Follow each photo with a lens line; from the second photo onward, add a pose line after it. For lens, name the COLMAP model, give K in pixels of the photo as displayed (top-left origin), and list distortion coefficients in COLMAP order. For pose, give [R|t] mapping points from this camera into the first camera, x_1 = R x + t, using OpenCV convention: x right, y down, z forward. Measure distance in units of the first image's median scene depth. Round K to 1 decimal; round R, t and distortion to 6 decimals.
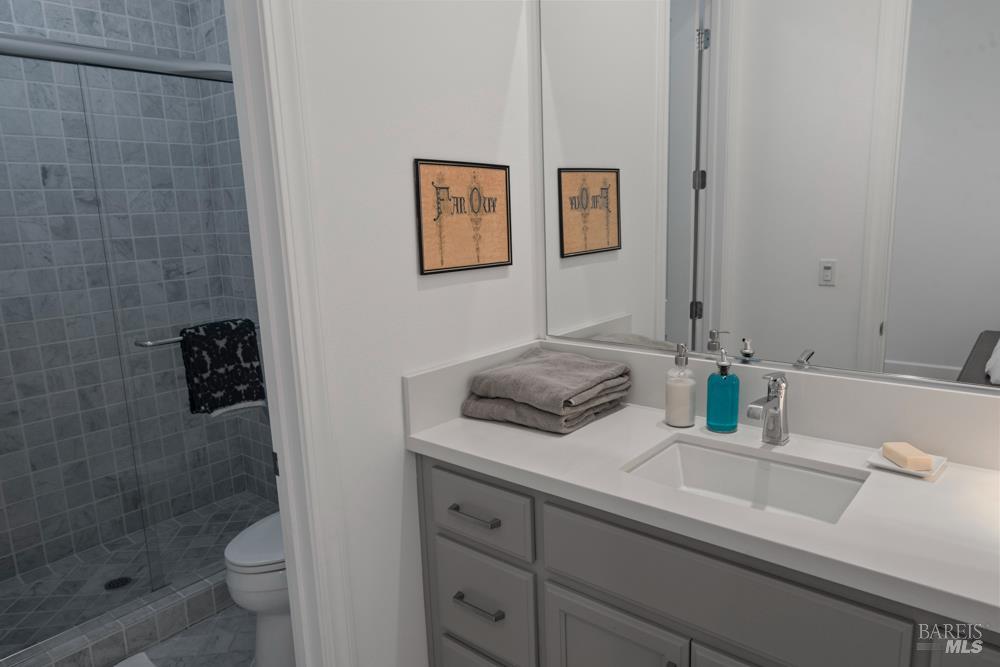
lens RADIAL K [[658.7, 0, 500.2], [0, 658.7, 332.8], [0, 0, 1]] dist [0.011387, -0.001808]
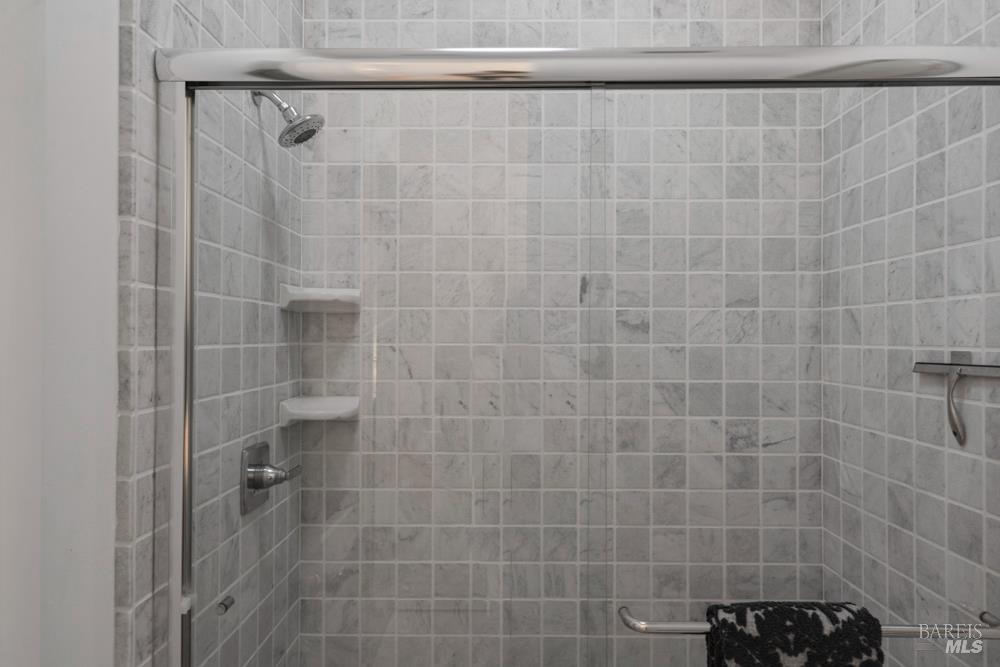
lens RADIAL K [[658.7, 0, 499.6], [0, 658.7, 332.8], [0, 0, 1]] dist [0.011387, -0.001808]
pose [[0.642341, 0.033802, -0.765674, -0.186121], [-0.167637, 0.981033, -0.097326, -0.098987], [0.747861, 0.190872, 0.635824, 0.453027]]
